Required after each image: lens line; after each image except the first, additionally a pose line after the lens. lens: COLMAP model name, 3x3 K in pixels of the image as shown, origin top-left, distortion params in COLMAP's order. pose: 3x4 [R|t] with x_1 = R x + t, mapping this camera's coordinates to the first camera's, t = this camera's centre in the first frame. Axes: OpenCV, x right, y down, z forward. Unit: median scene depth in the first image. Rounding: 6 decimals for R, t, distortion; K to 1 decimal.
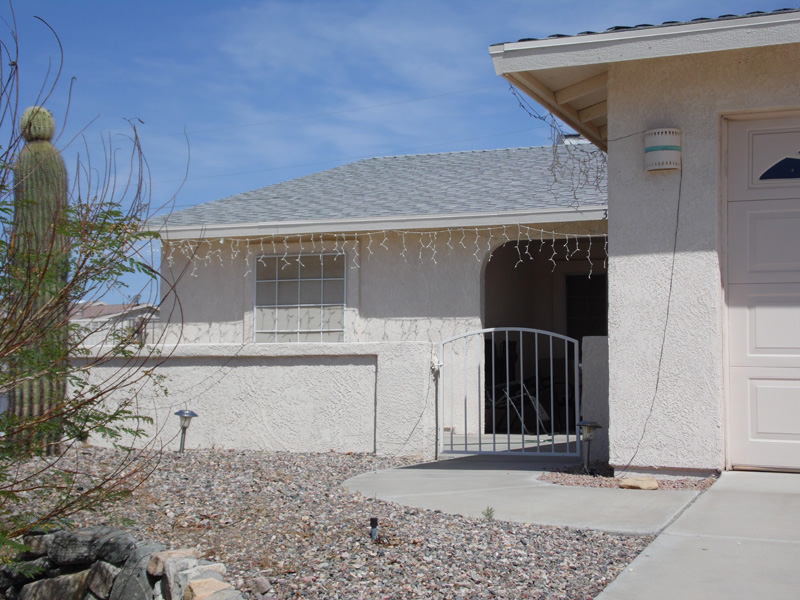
lens RADIAL K [[1335.2, 0, 400.0], [0, 1335.2, 300.0], [0, 0, 1]] dist [0.328505, -0.117894]
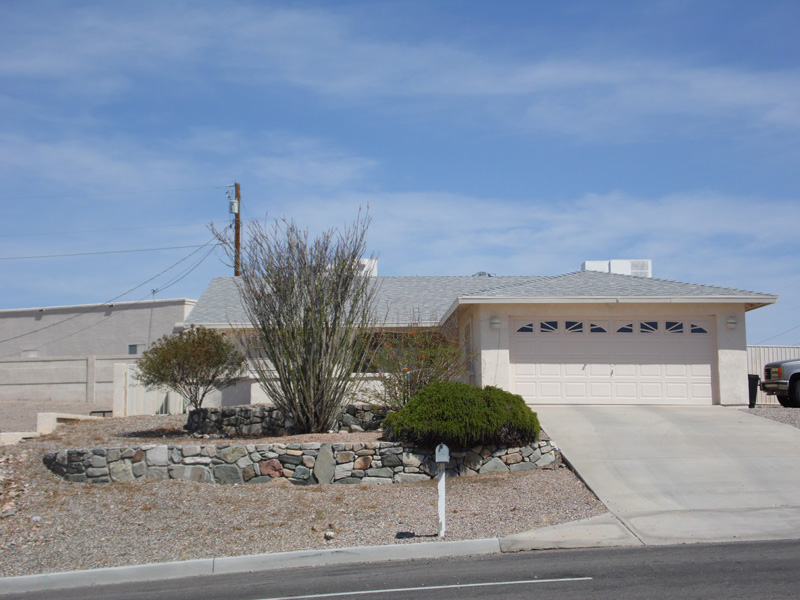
lens RADIAL K [[1335.2, 0, 400.0], [0, 1335.2, 300.0], [0, 0, 1]] dist [0.328505, -0.117894]
pose [[0.904416, 0.030385, 0.425569, -1.292033], [-0.016919, 0.999230, -0.035387, -0.028216], [-0.426317, 0.024804, 0.904234, -1.793903]]
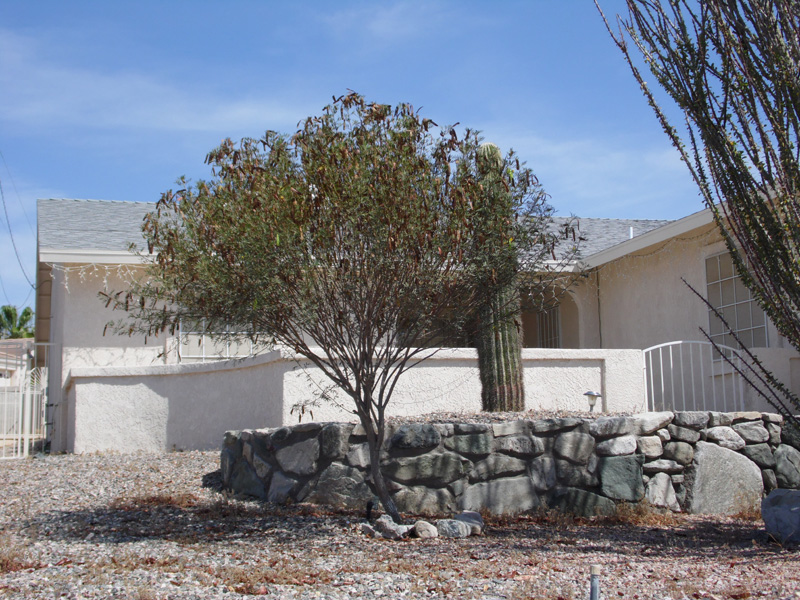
lens RADIAL K [[1335.2, 0, 400.0], [0, 1335.2, 300.0], [0, 0, 1]] dist [0.328505, -0.117894]
pose [[0.784162, 0.058318, 0.617809, -0.950815], [-0.017935, 0.997288, -0.071374, 0.078000], [-0.620296, 0.044888, 0.783082, 0.099585]]
